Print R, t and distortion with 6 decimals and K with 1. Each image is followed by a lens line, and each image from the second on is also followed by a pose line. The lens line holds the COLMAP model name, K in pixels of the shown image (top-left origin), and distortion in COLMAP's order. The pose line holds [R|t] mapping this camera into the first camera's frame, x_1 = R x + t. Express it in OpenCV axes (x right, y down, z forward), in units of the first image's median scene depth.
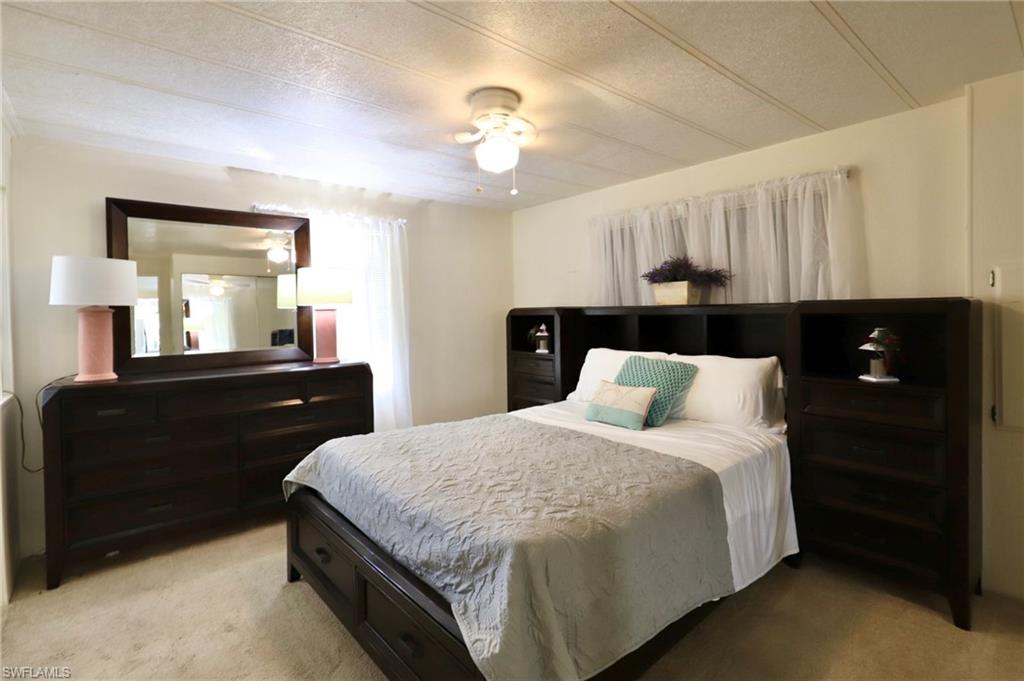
lens RADIAL K [[493.3, 0, 513.7], [0, 493.3, 313.7], [0, 0, 1]] dist [0.000069, 0.000302]
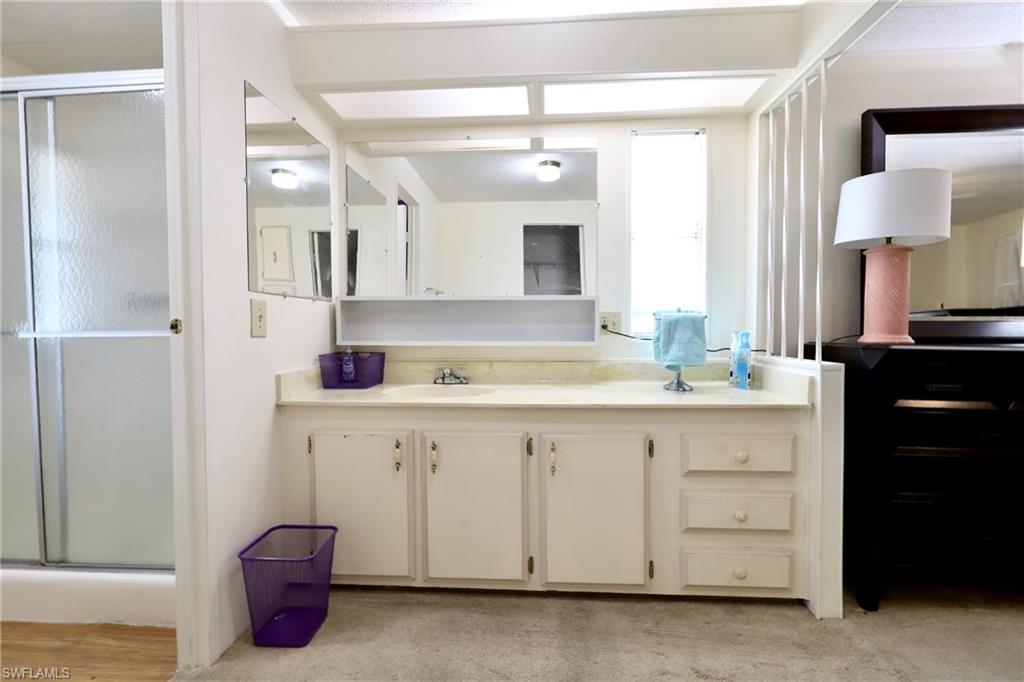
lens RADIAL K [[460.9, 0, 513.5], [0, 460.9, 341.5], [0, 0, 1]] dist [-0.000347, -0.000093]
pose [[0.726178, 0.032638, -0.686731, -0.701509], [-0.011792, 0.999317, 0.035024, 0.101905], [0.687405, -0.017336, 0.726067, 0.094089]]
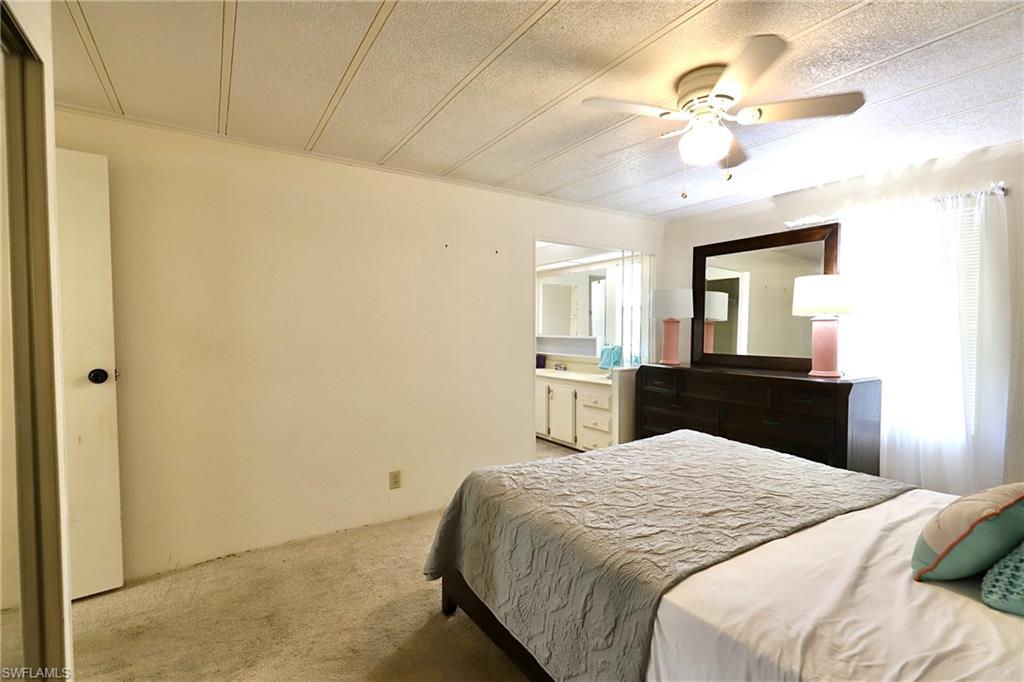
lens RADIAL K [[460.9, 0, 513.5], [0, 460.9, 341.5], [0, 0, 1]] dist [-0.000347, -0.000093]
pose [[-0.112445, 0.040612, -0.992828, 0.644200], [-0.006472, 0.999113, 0.041603, 0.000679], [0.993637, 0.011104, -0.112082, 0.590560]]
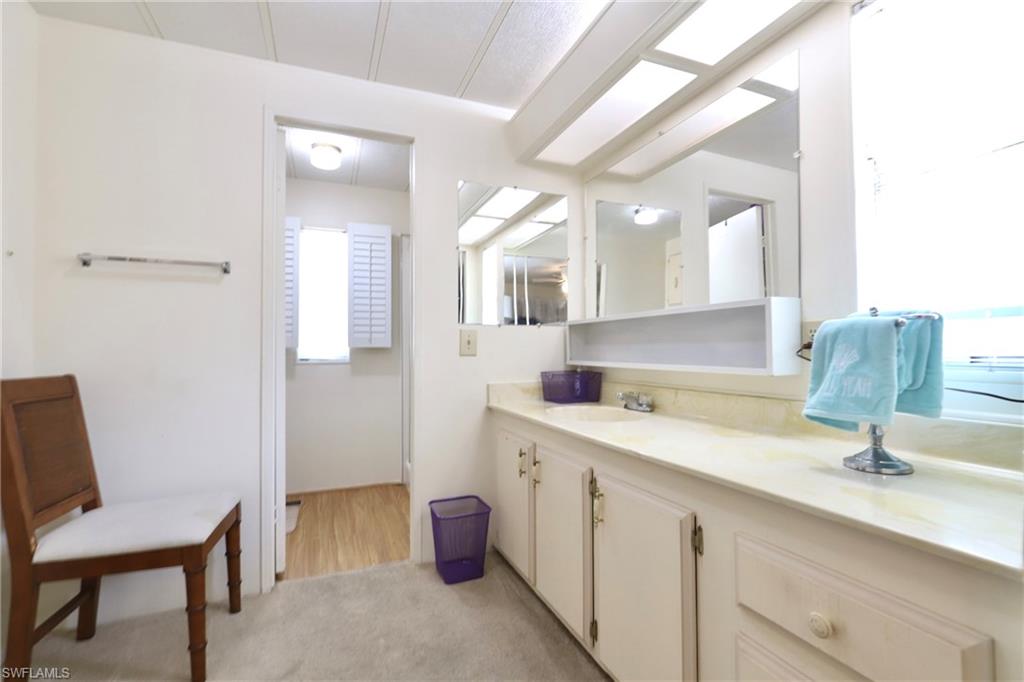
lens RADIAL K [[463.4, 0, 513.1], [0, 463.4, 343.8], [0, 0, 1]] dist [-0.000627, 0.000030]
pose [[-0.300221, 0.000287, -0.953870, -0.578117], [0.002673, 0.999996, -0.000540, 0.100085], [0.953866, -0.002712, -0.300220, 0.599953]]
